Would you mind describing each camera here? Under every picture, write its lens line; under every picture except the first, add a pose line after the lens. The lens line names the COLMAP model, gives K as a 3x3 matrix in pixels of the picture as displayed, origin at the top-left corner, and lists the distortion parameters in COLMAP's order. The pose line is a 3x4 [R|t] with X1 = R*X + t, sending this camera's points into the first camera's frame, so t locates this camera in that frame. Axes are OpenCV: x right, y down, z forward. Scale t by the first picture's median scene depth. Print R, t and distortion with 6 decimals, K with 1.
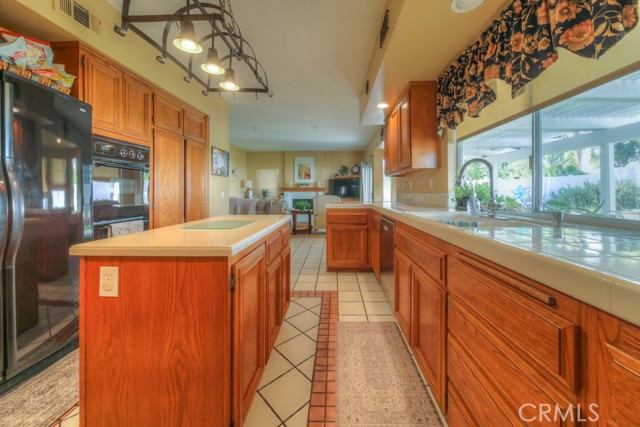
lens RADIAL K [[230.5, 0, 336.5], [0, 230.5, 190.8], [0, 0, 1]] dist [-0.001755, -0.000814]
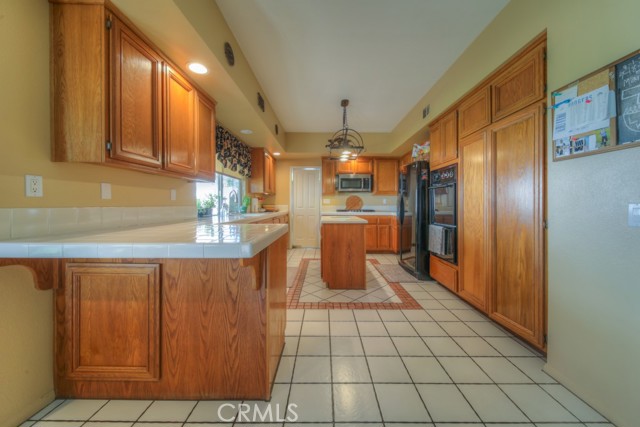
lens RADIAL K [[230.5, 0, 323.4], [0, 230.5, 207.8], [0, 0, 1]] dist [-0.001755, -0.000814]
pose [[-0.999945, 0.003973, 0.009732, -0.235448], [0.003990, 0.999990, 0.001768, 0.019659], [-0.009725, 0.001807, -0.999951, 2.520809]]
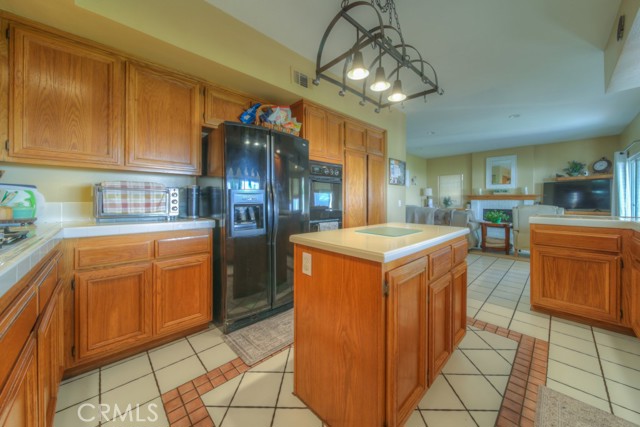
lens RADIAL K [[230.5, 0, 325.5], [0, 230.5, 200.5], [0, 0, 1]] dist [-0.001755, -0.000814]
pose [[0.696648, 0.004228, -0.717401, 0.049412], [0.000616, 0.999979, 0.006492, -0.000491], [0.717413, -0.004965, 0.696631, 0.049119]]
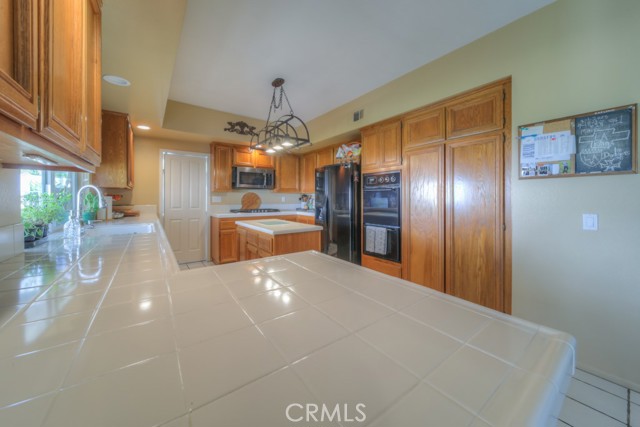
lens RADIAL K [[230.5, 0, 321.5], [0, 230.5, 200.4], [0, 0, 1]] dist [-0.001755, -0.000814]
pose [[-0.802597, 0.008152, -0.596466, 0.269036], [0.007923, 0.999964, 0.003006, -0.045714], [0.596469, -0.002313, -0.802633, 2.059345]]
